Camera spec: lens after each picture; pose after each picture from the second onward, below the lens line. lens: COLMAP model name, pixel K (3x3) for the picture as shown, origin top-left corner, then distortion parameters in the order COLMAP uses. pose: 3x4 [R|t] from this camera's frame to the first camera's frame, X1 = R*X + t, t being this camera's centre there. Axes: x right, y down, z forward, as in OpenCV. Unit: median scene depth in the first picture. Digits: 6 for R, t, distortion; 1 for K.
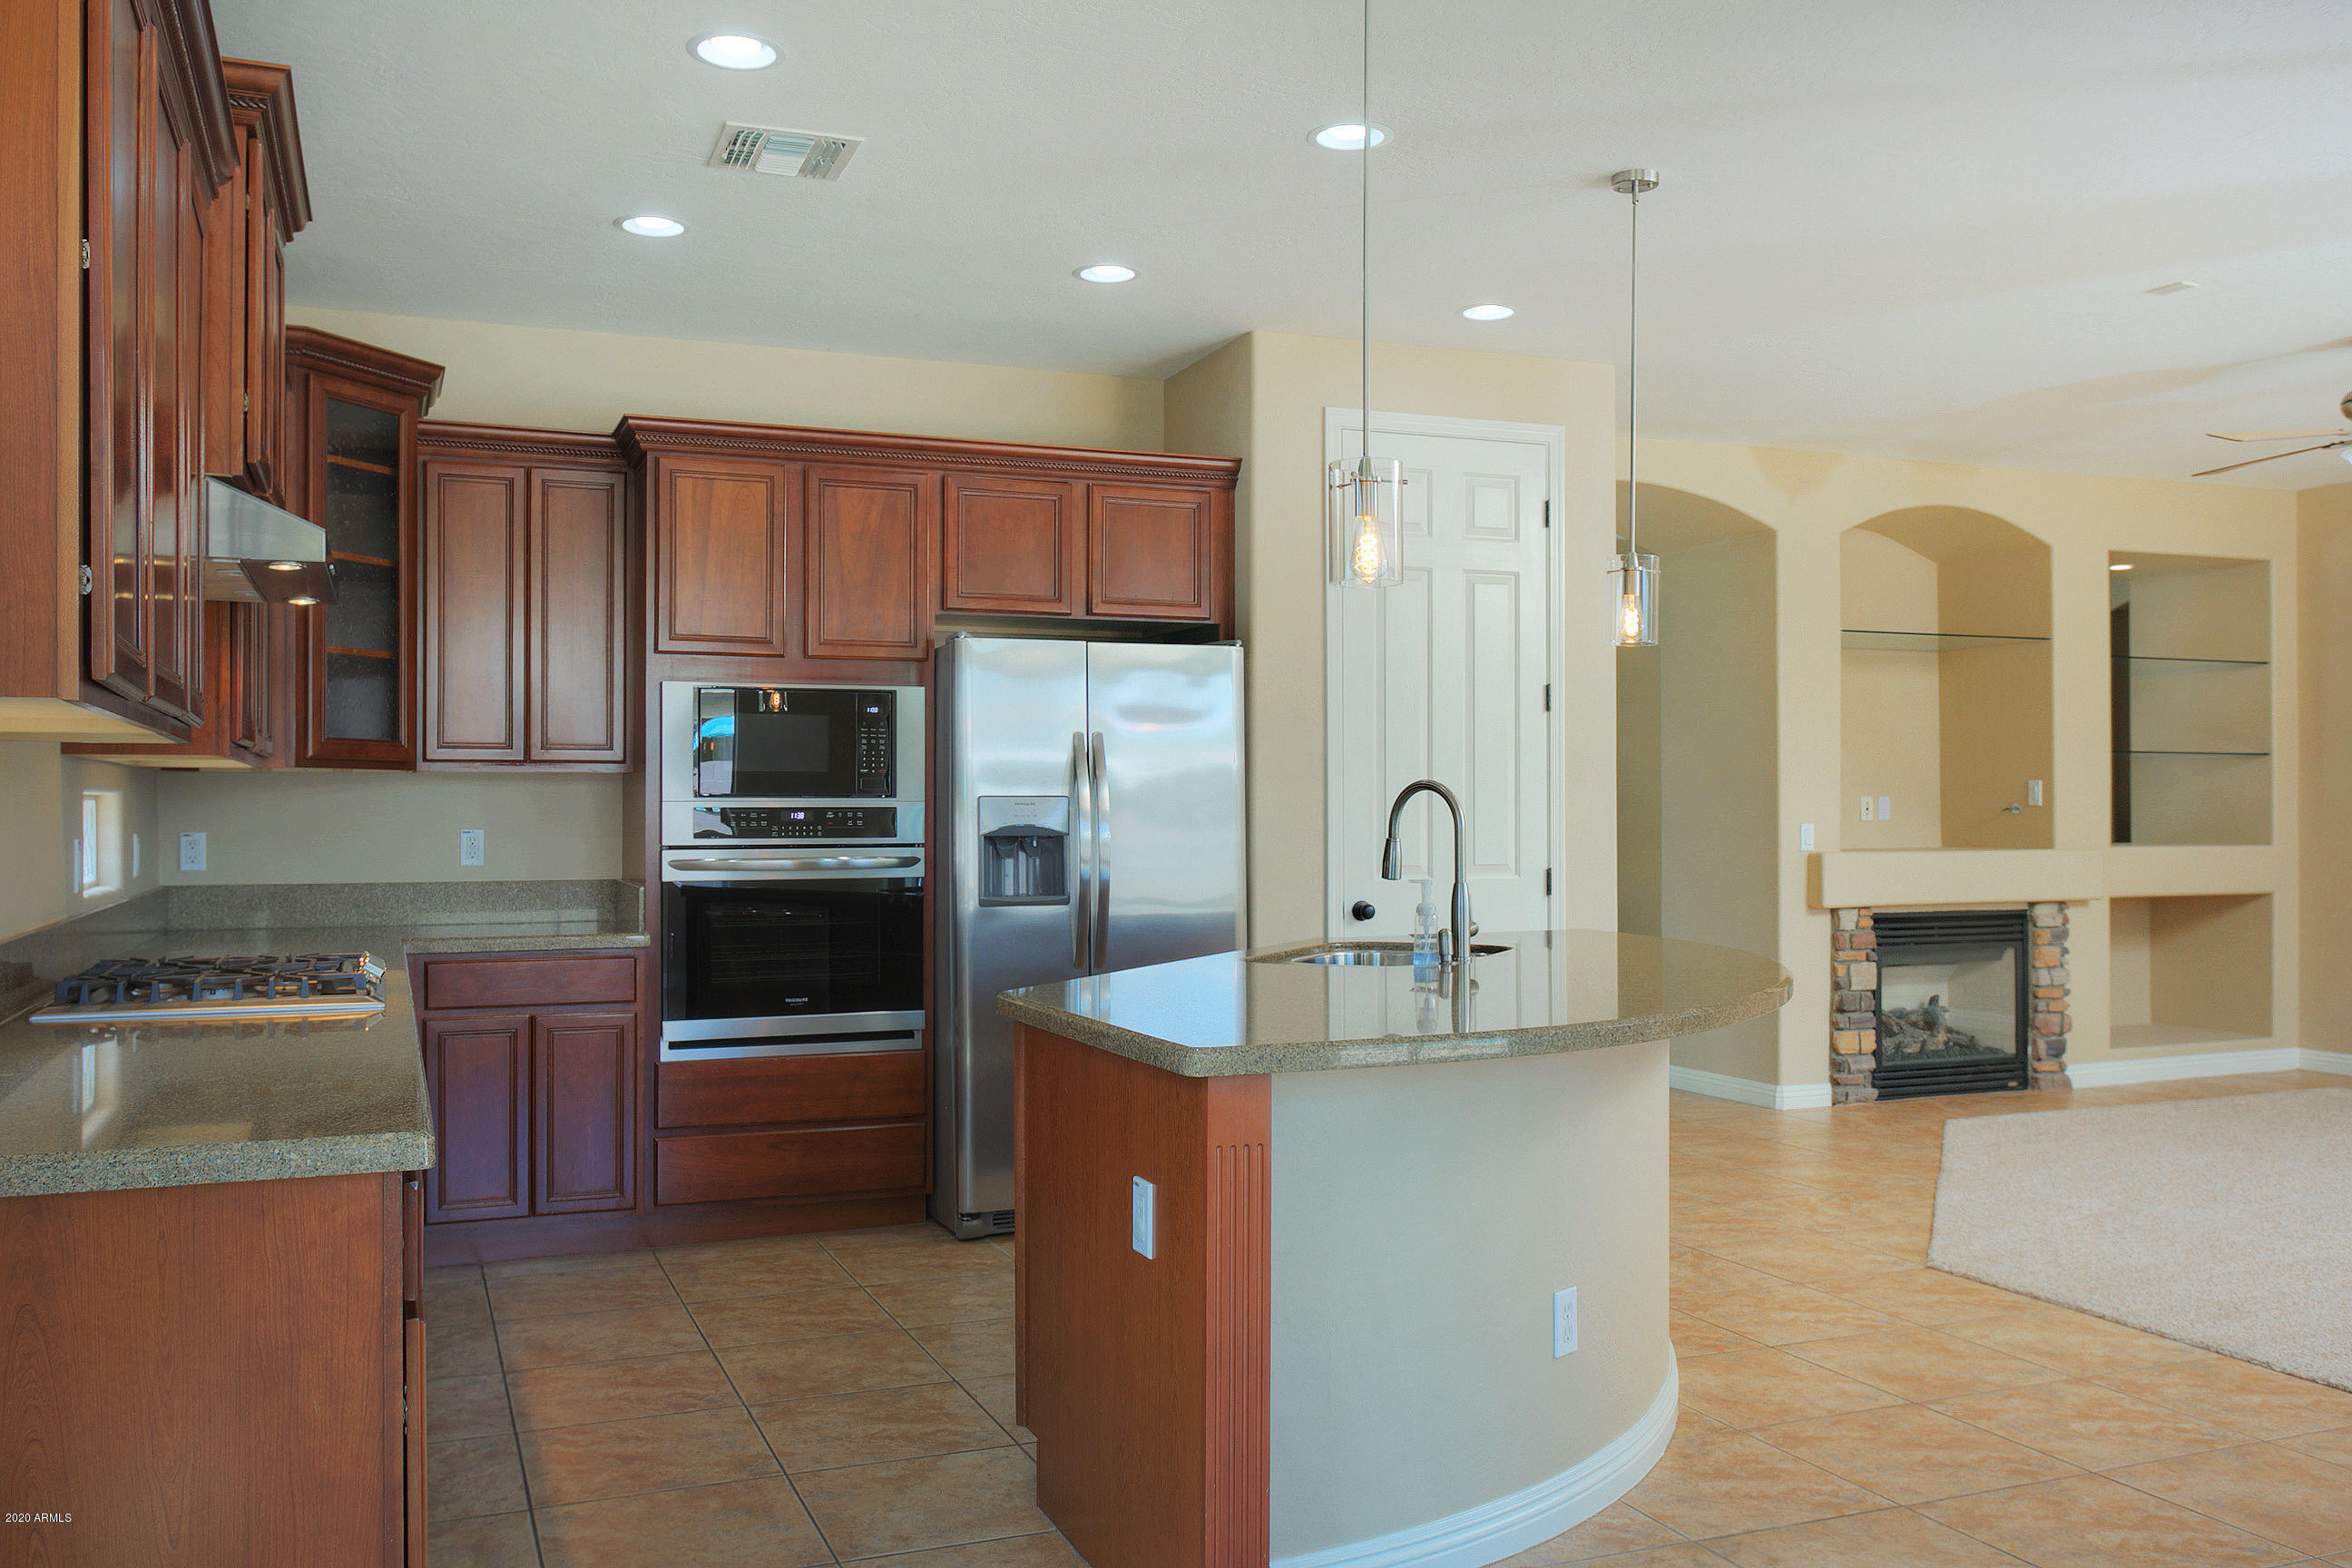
lens RADIAL K [[1887.9, 0, 1172.7], [0, 1887.9, 790.1], [0, 0, 1]] dist [0.004823, -0.003676]
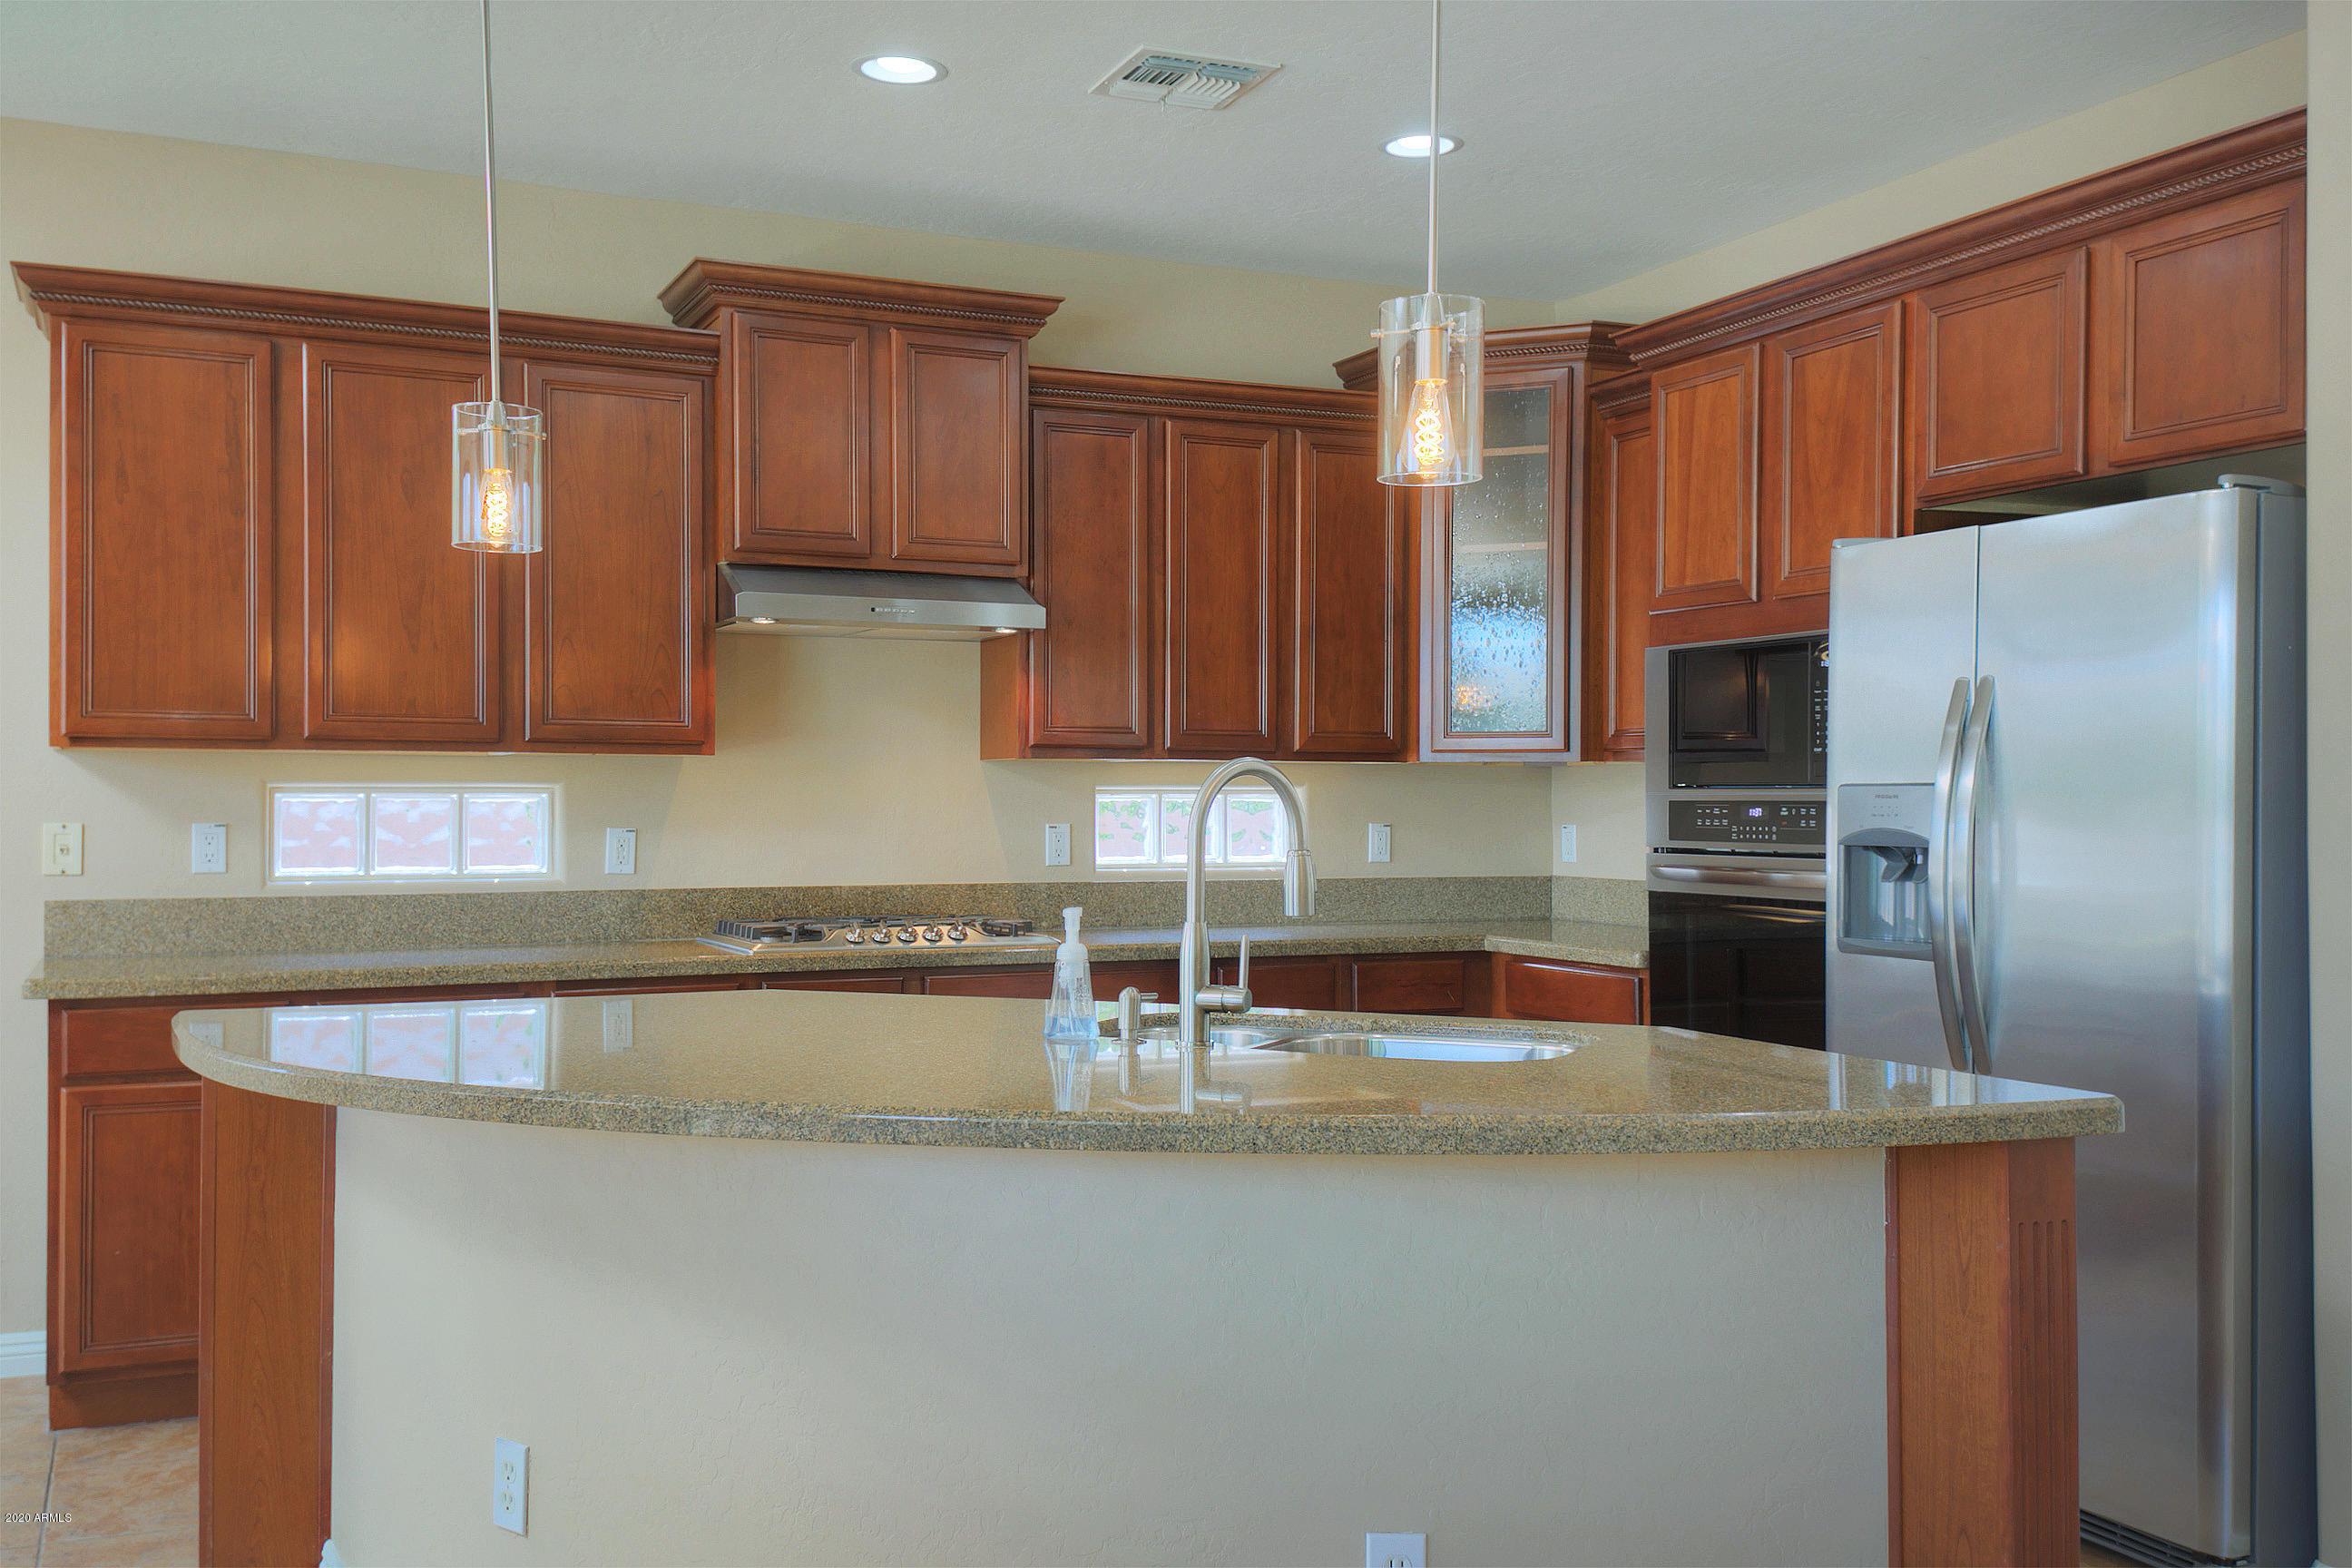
lens RADIAL K [[2210.7, 0, 1170.8], [0, 2210.7, 786.4], [0, 0, 1]] dist [0.185176, 0.000000]
pose [[0.039768, -0.005407, -0.999194, 0.672013], [0.012448, 0.999910, -0.004916, 0.004763], [0.999131, -0.012243, 0.039831, 0.723317]]
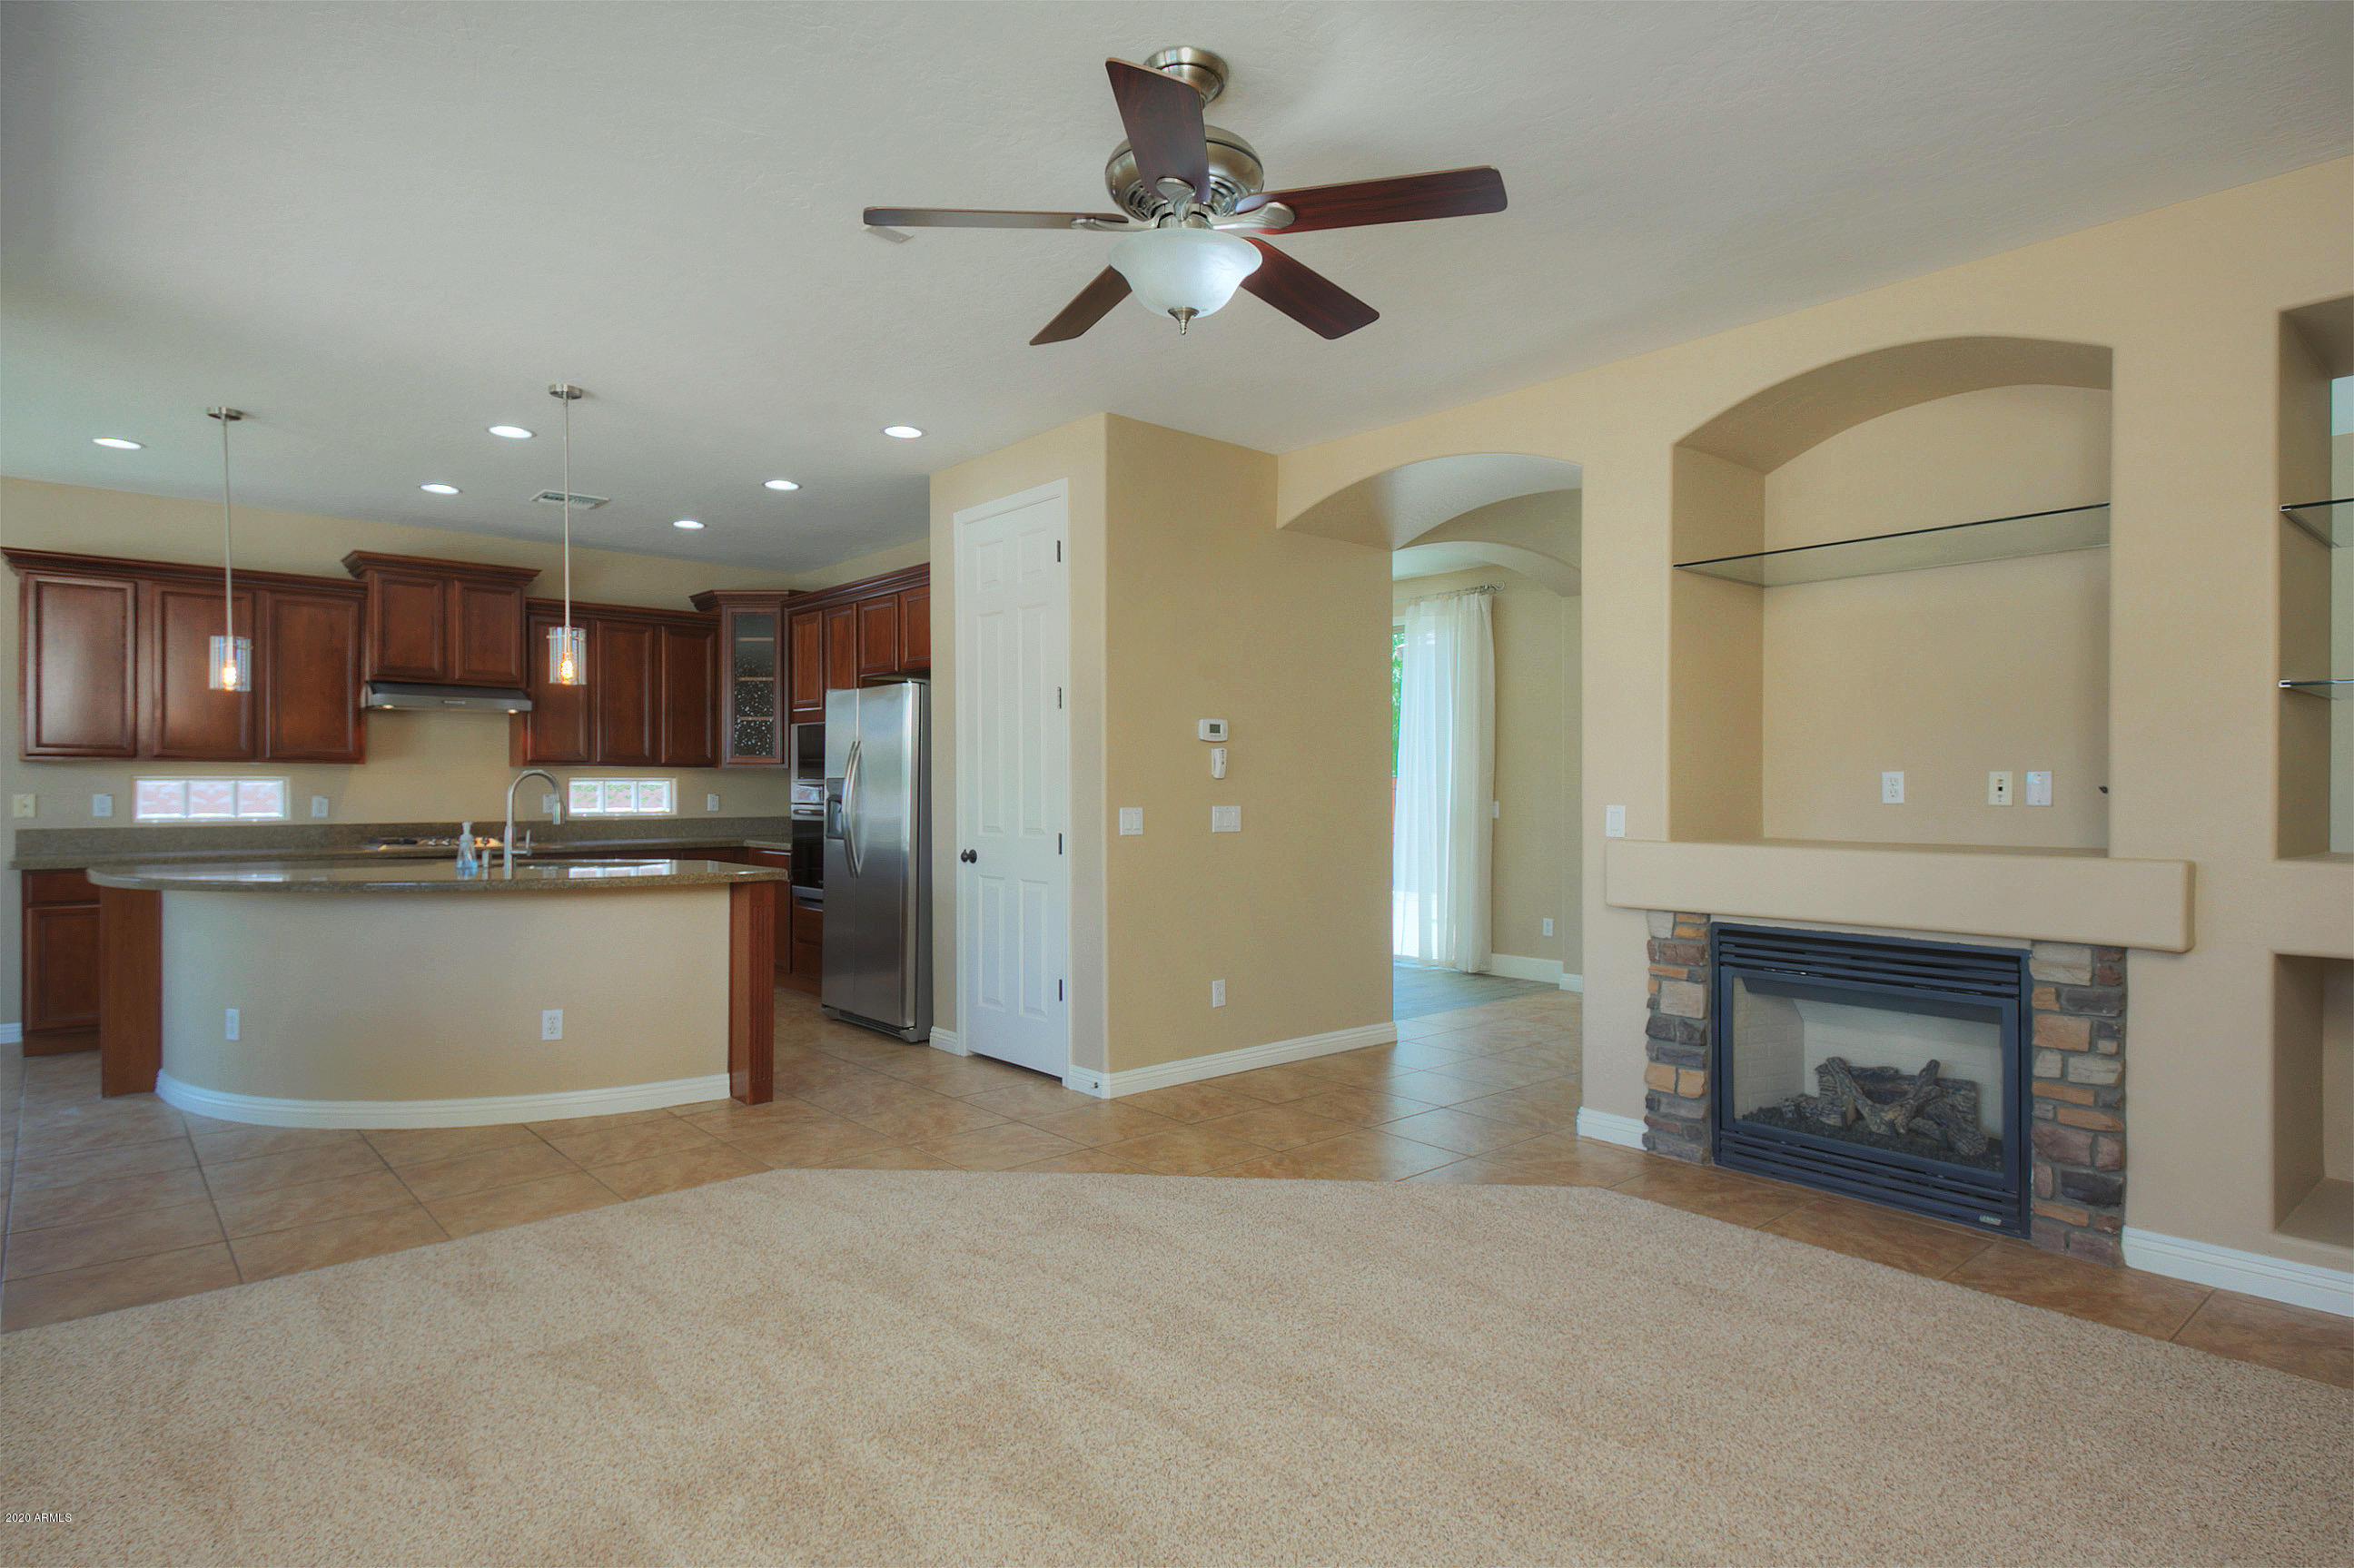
lens RADIAL K [[1240.0, 0, 1174.3], [0, 1240.0, 780.9], [0, 0, 1]] dist [0.026905, -0.001823]
pose [[0.336201, 0.000085, -0.941790, 1.130901], [0.010075, 0.999942, 0.003687, 0.003816], [0.941736, -0.010728, 0.336181, 0.899150]]
